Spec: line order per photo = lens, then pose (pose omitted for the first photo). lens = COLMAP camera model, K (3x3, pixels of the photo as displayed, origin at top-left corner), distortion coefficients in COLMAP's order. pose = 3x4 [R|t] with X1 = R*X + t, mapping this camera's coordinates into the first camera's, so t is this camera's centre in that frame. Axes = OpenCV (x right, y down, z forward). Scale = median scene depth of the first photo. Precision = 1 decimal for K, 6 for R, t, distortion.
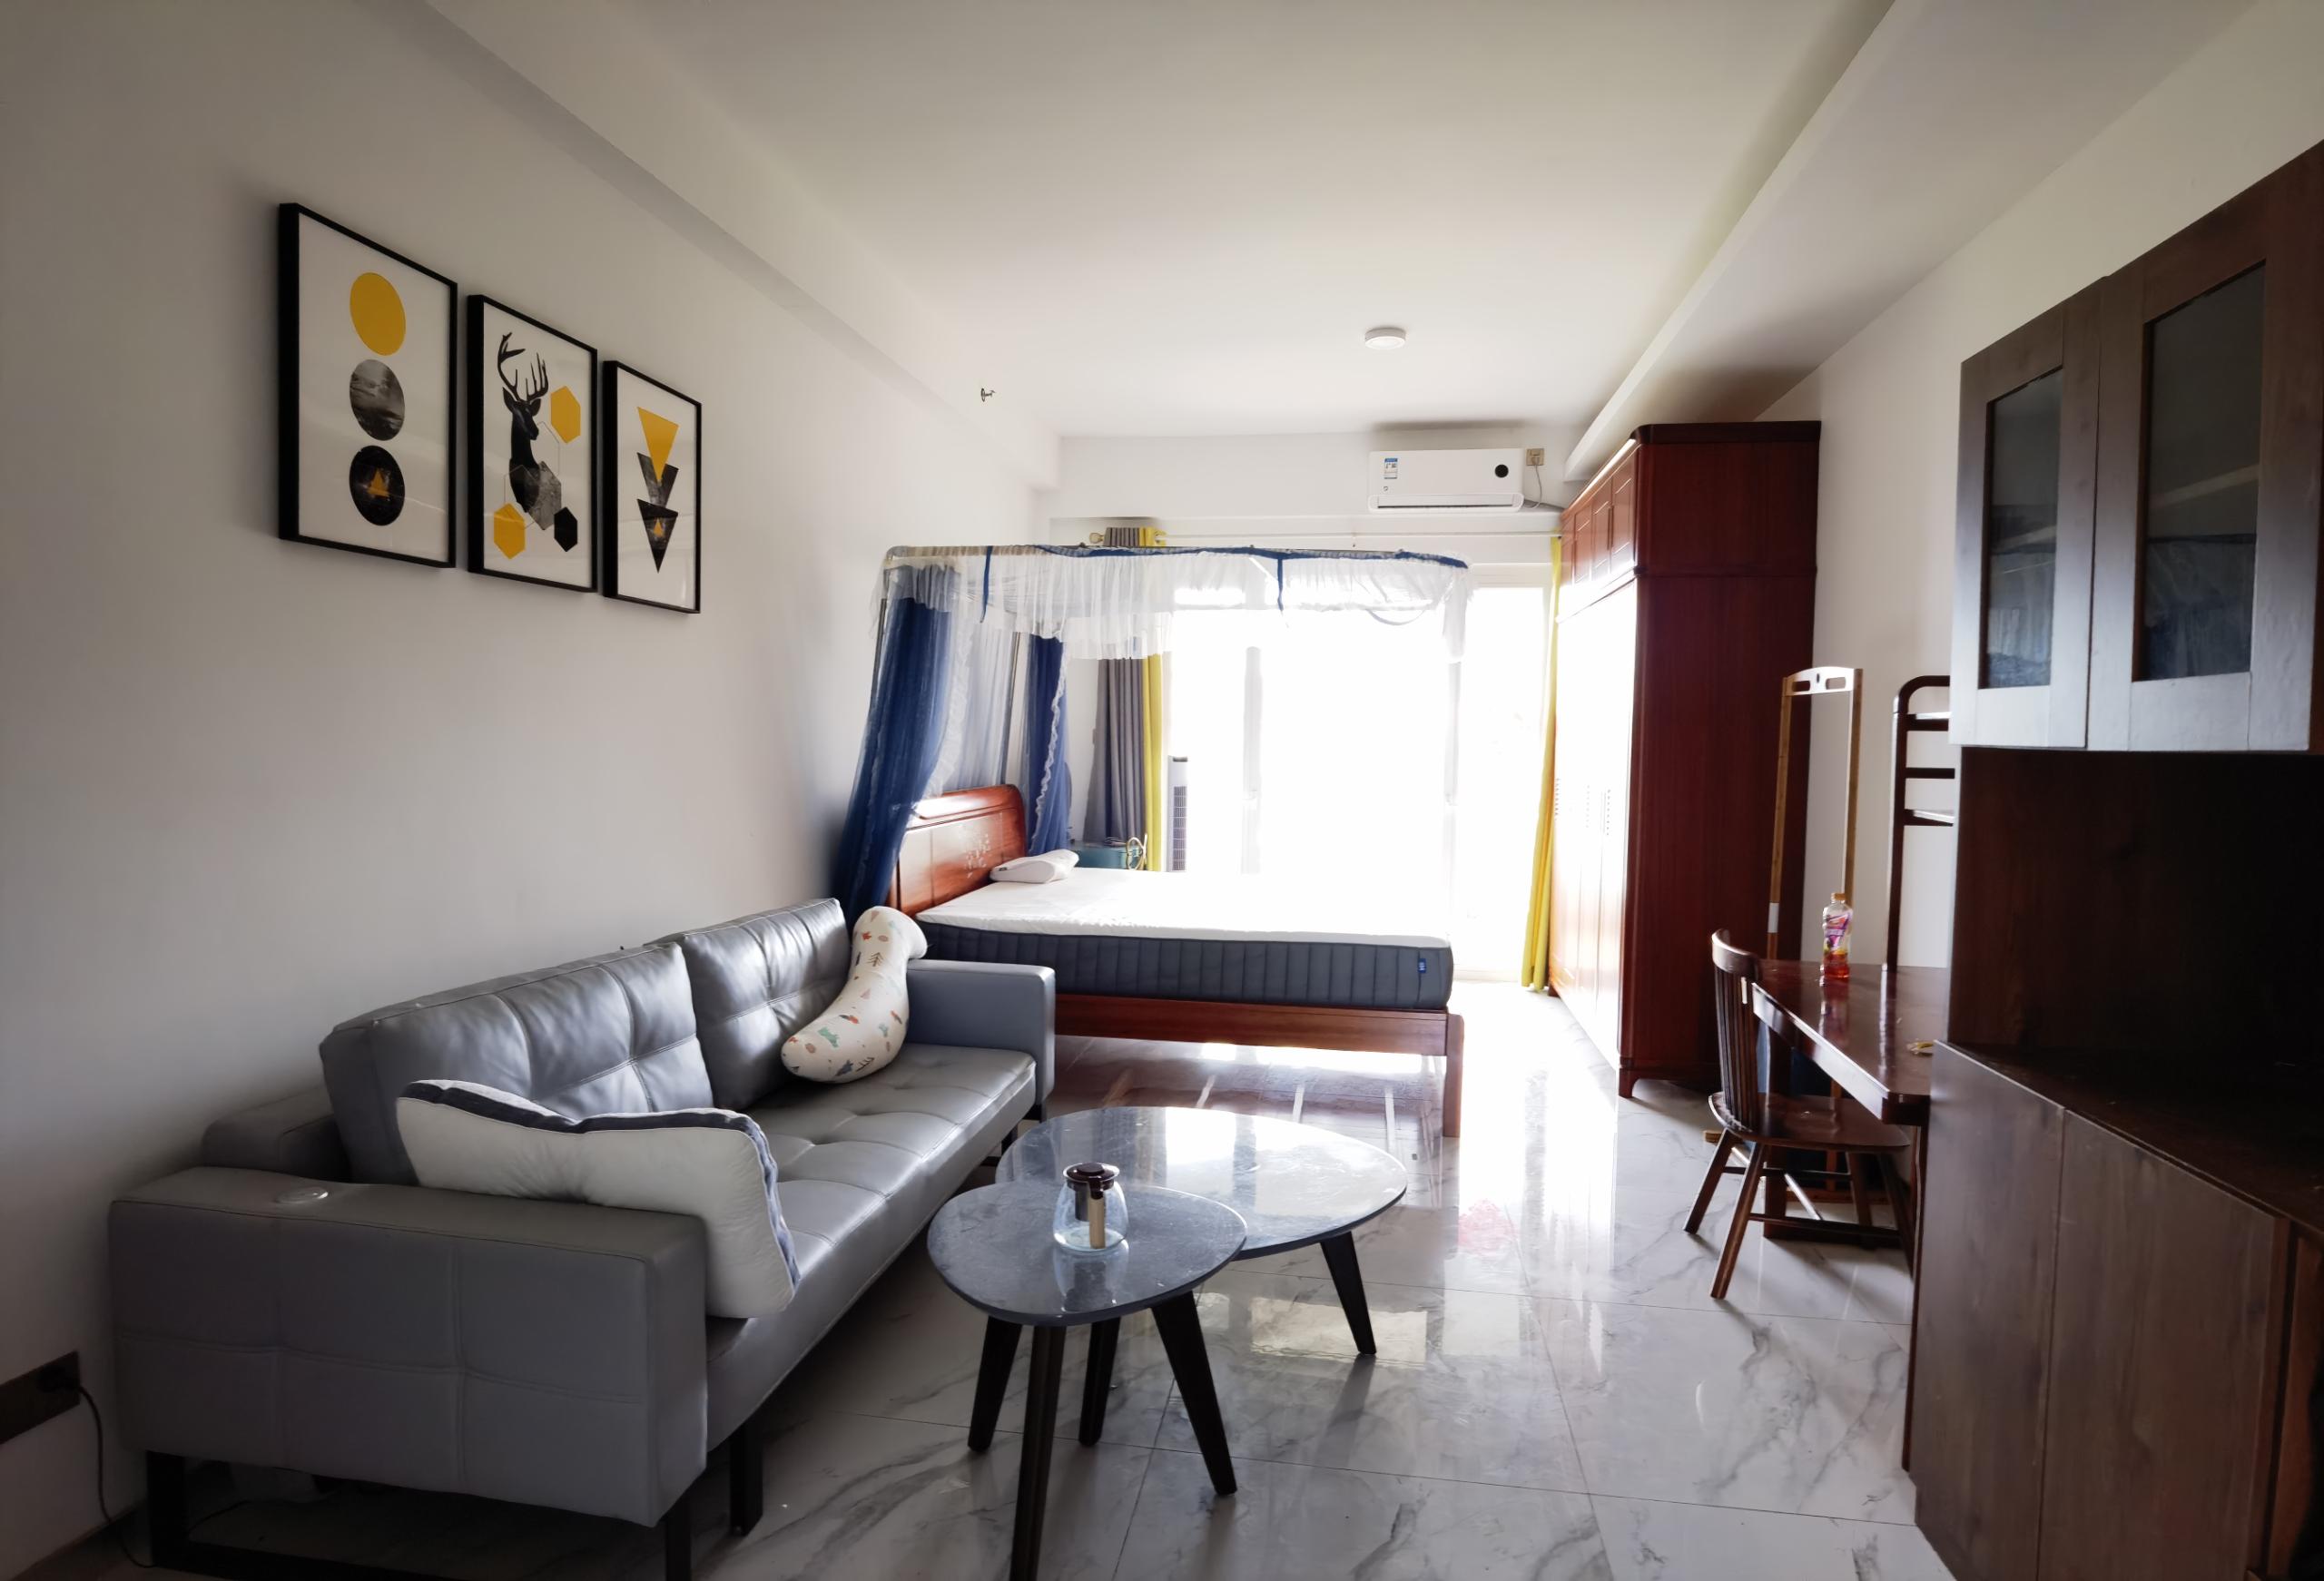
lens RADIAL K [[1231.9, 0, 1162.0], [0, 1231.9, 790.5], [0, 0, 1]] dist [-0.017891, -0.000944]
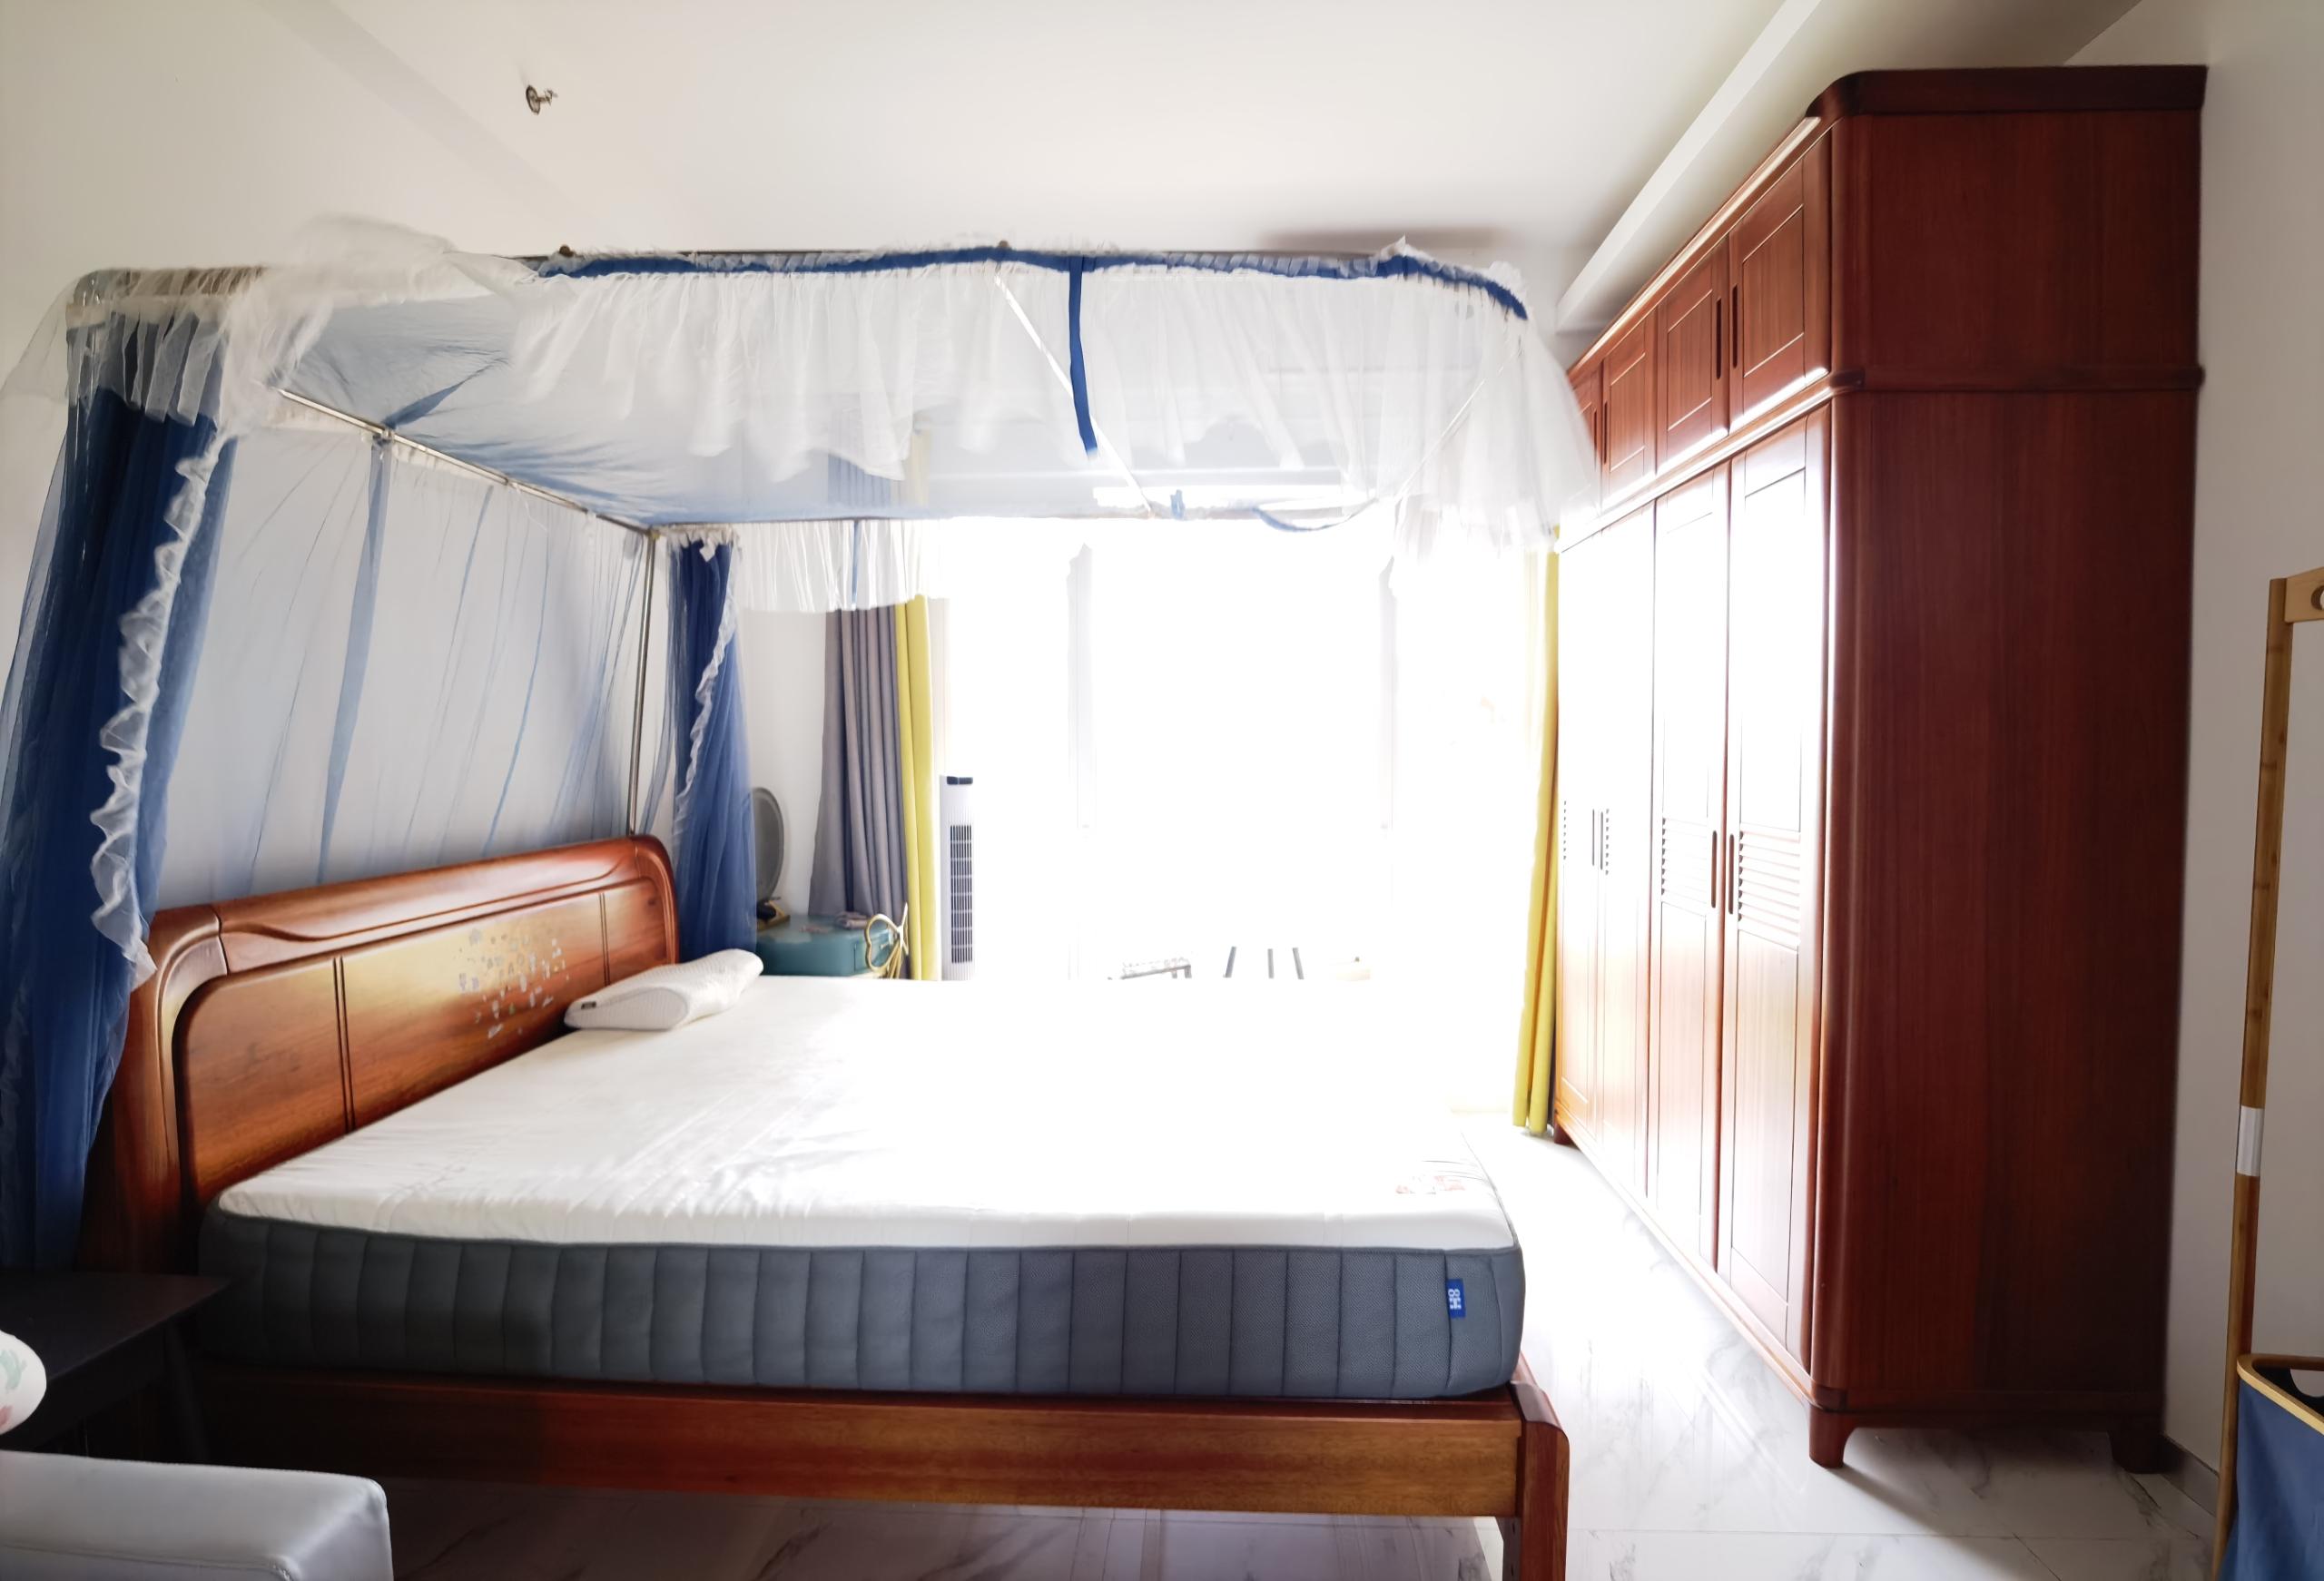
lens RADIAL K [[1231.9, 0, 1162.0], [0, 1231.9, 790.5], [0, 0, 1]] dist [-0.017891, -0.000944]
pose [[0.993968, -0.022938, 0.107249, 0.068540], [0.023283, 0.999727, -0.001967, -0.024210], [-0.107175, 0.004452, 0.994230, 0.548949]]
